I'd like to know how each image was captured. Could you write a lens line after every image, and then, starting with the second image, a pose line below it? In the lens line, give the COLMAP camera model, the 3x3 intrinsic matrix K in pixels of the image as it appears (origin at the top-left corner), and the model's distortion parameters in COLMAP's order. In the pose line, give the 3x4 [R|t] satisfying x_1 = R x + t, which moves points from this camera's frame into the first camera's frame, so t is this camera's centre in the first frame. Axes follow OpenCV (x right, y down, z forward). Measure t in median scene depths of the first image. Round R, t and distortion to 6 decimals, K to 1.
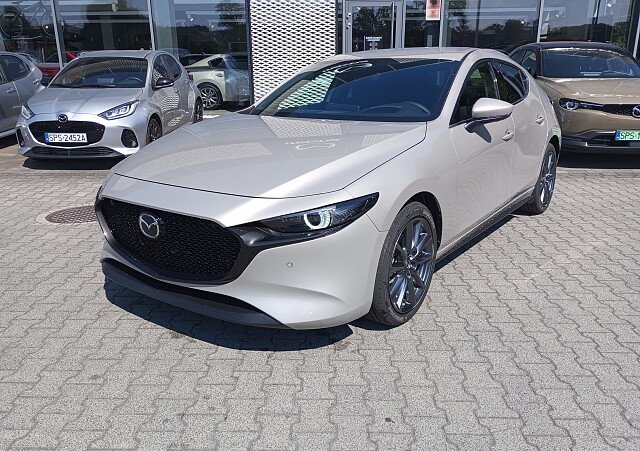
lens RADIAL K [[509.1, 0, 321.4], [0, 509.1, 226.4], [0, 0, 1]] dist [0.045322, -0.015587]
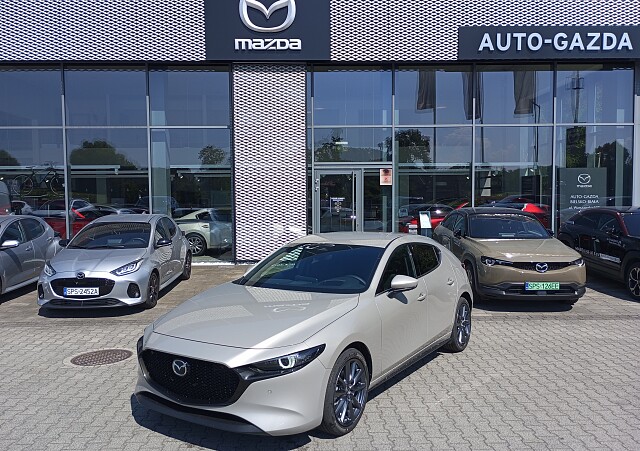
lens RADIAL K [[509.1, 0, 320.0], [0, 509.1, 231.0], [0, 0, 1]] dist [0.045322, -0.015587]
pose [[0.998910, -0.003117, 0.046566, 0.013578], [0.014423, 0.969542, -0.244501, -0.011404], [-0.044386, 0.244906, 0.968530, -0.403964]]
